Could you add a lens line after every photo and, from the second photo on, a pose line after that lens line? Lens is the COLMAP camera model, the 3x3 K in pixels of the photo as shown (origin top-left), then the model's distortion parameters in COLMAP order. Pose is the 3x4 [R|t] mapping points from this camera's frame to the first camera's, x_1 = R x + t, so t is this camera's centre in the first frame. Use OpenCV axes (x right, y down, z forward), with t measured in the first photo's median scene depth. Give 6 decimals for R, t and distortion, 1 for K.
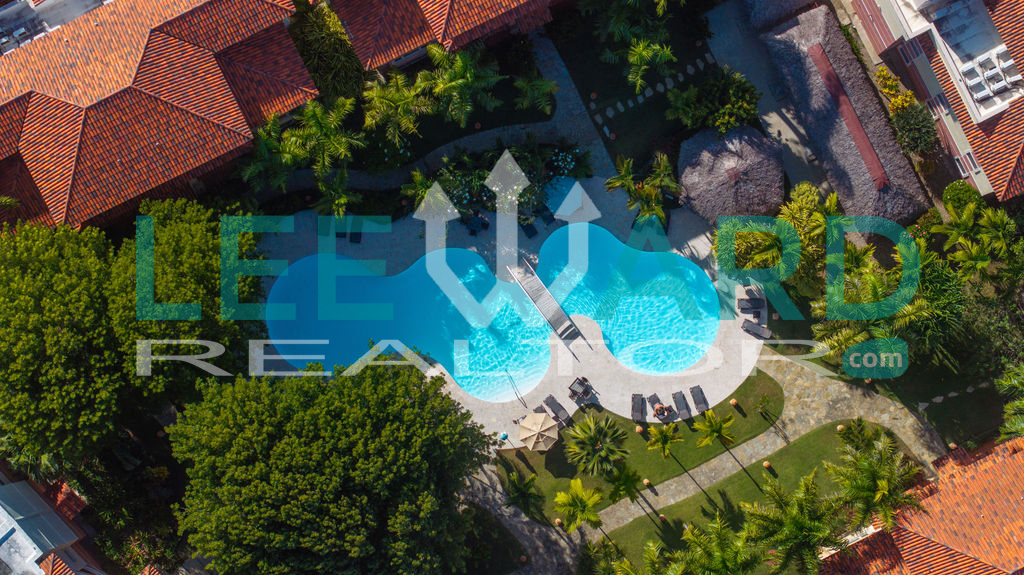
lens RADIAL K [[2117.7, 0, 509.1], [0, 2117.7, 288.8], [0, 0, 1]] dist [0.028257, 0.000000]
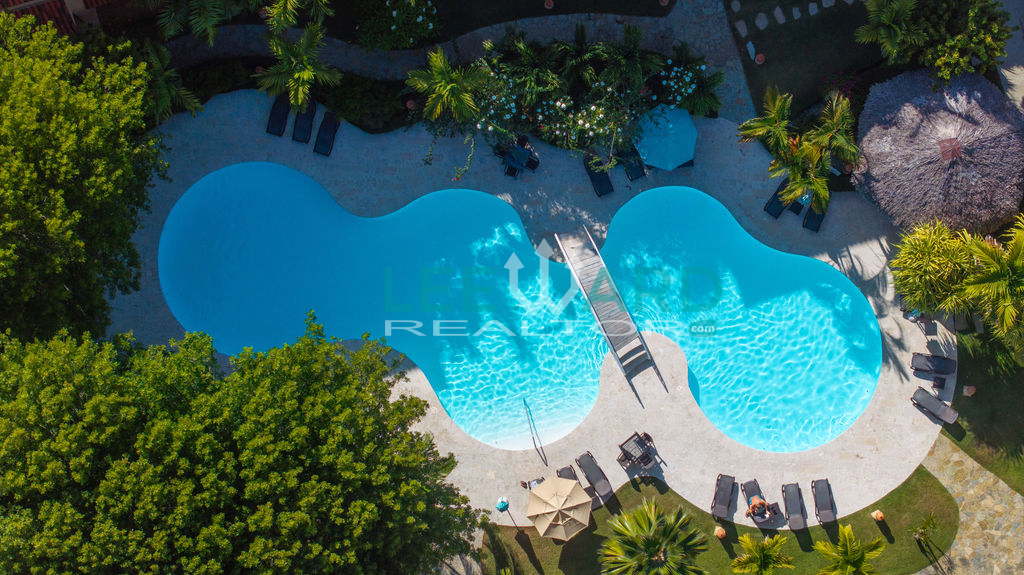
lens RADIAL K [[2117.7, 0, 511.8], [0, 2117.7, 290.2], [0, 0, 1]] dist [0.028257, 0.000000]
pose [[0.984352, 0.175894, -0.010639, -0.004221], [-0.175935, 0.984397, -0.003002, 0.009545], [0.009945, 0.004826, 0.999939, 0.387142]]
